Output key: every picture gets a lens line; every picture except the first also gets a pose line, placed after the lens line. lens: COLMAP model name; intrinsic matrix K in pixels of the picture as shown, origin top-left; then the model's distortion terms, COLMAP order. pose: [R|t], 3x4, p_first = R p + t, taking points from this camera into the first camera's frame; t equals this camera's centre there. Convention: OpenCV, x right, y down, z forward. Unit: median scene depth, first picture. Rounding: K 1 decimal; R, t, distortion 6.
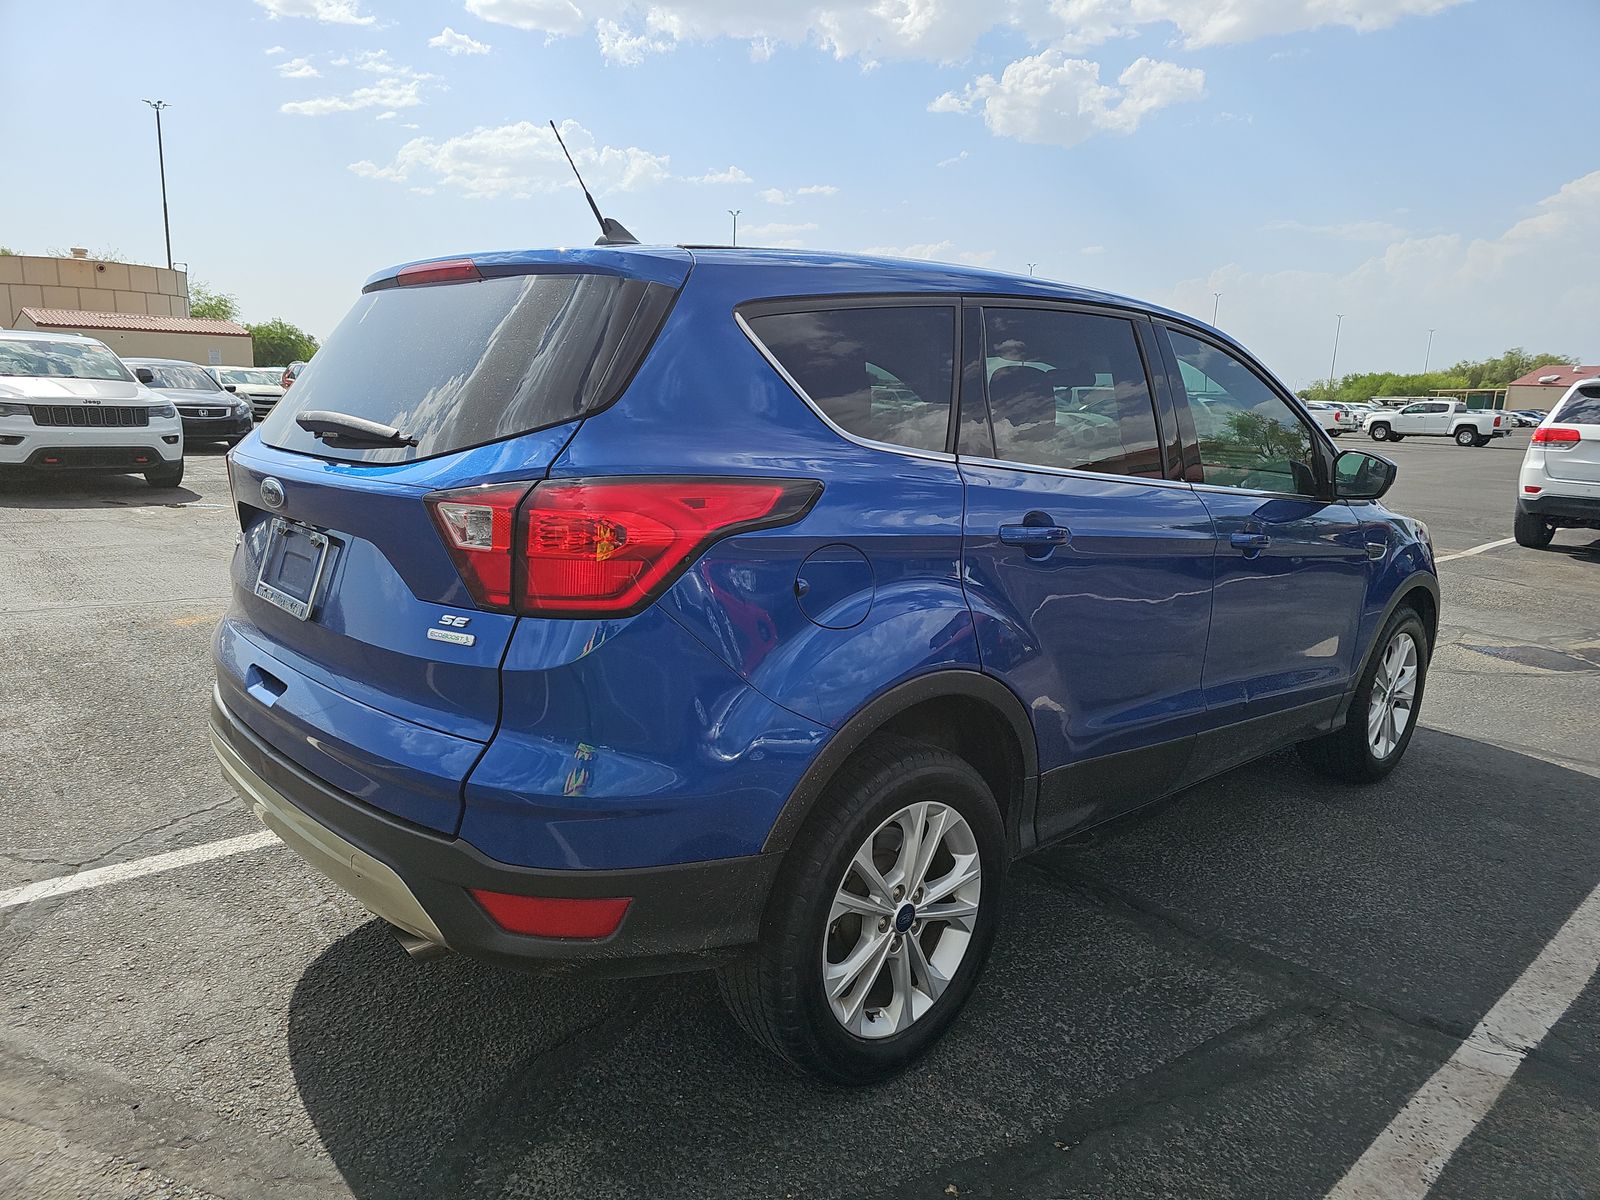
lens RADIAL K [[1068.3, 0, 809.1], [0, 1068.3, 602.2], [0, 0, 1]] dist [0.009642, -0.009587]
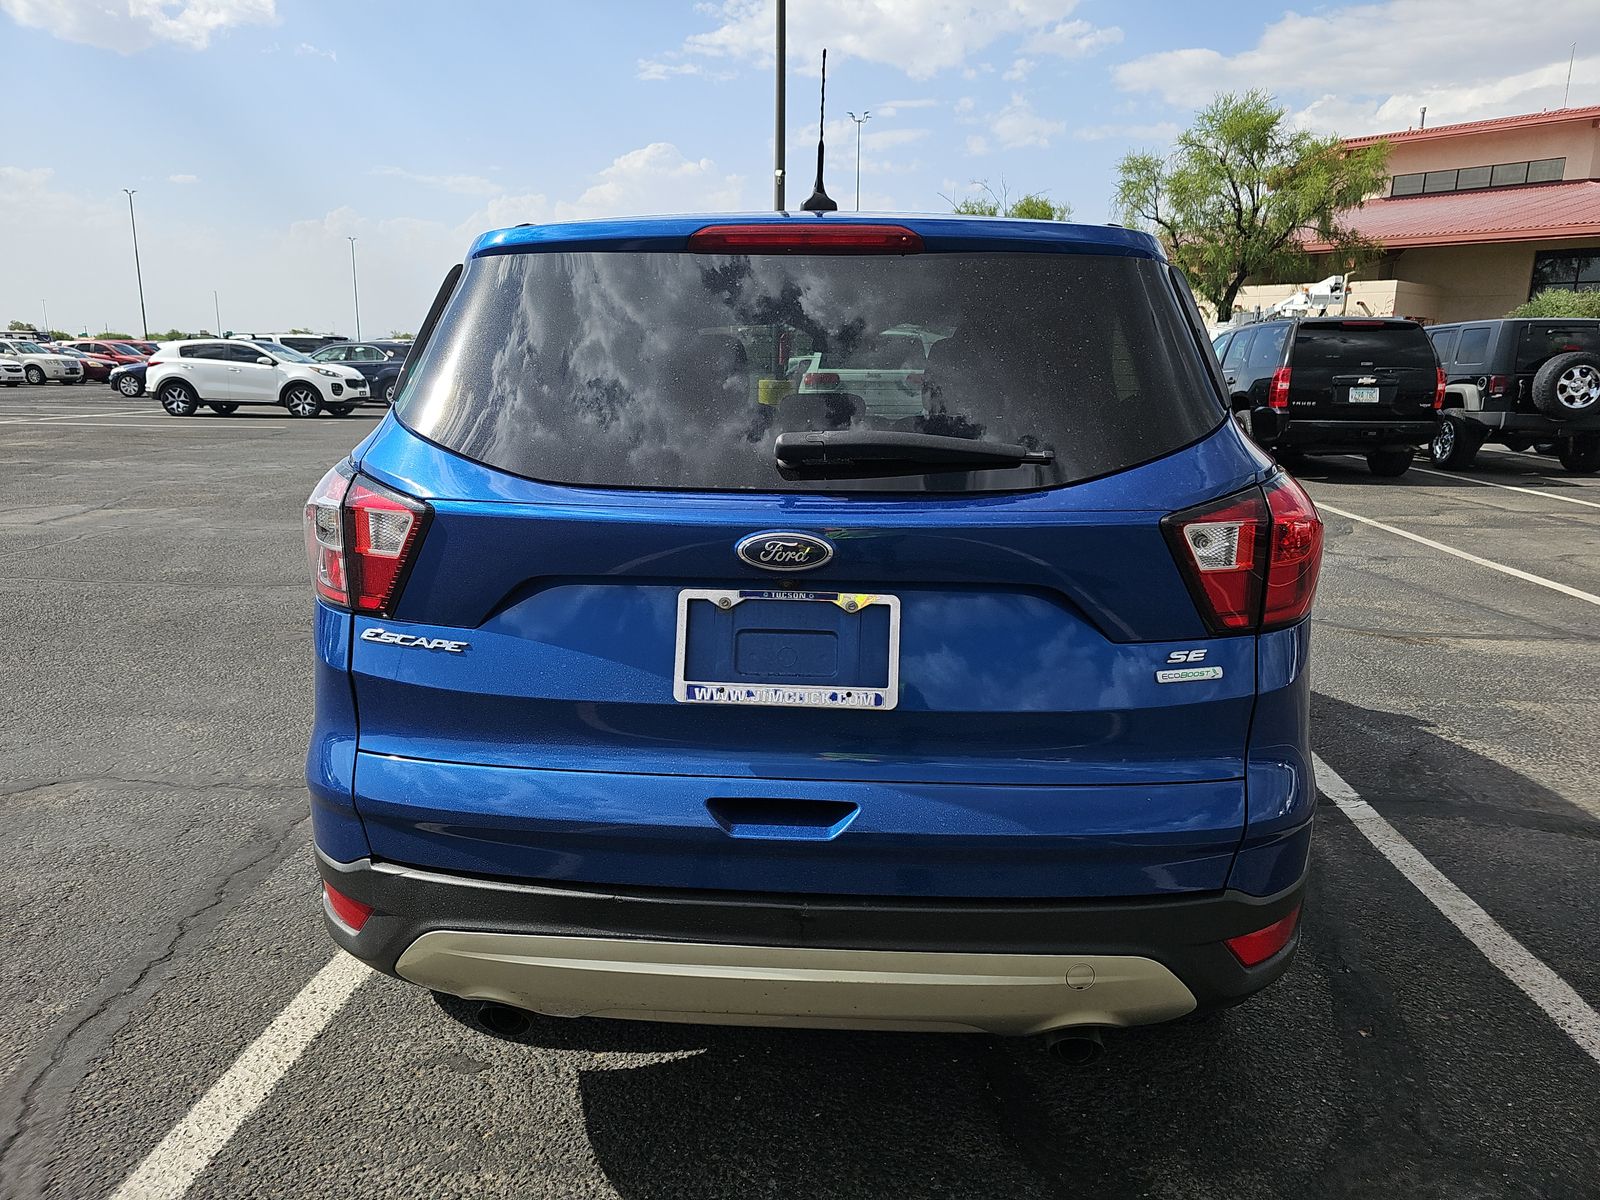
lens RADIAL K [[1068.3, 0, 809.3], [0, 1068.3, 591.7], [0, 0, 1]] dist [0.009642, -0.009587]
pose [[0.717144, -0.168891, 0.676151, -0.341005], [0.142669, 0.985223, 0.094773, -0.048716], [-0.682166, 0.028500, 0.730642, 0.168320]]
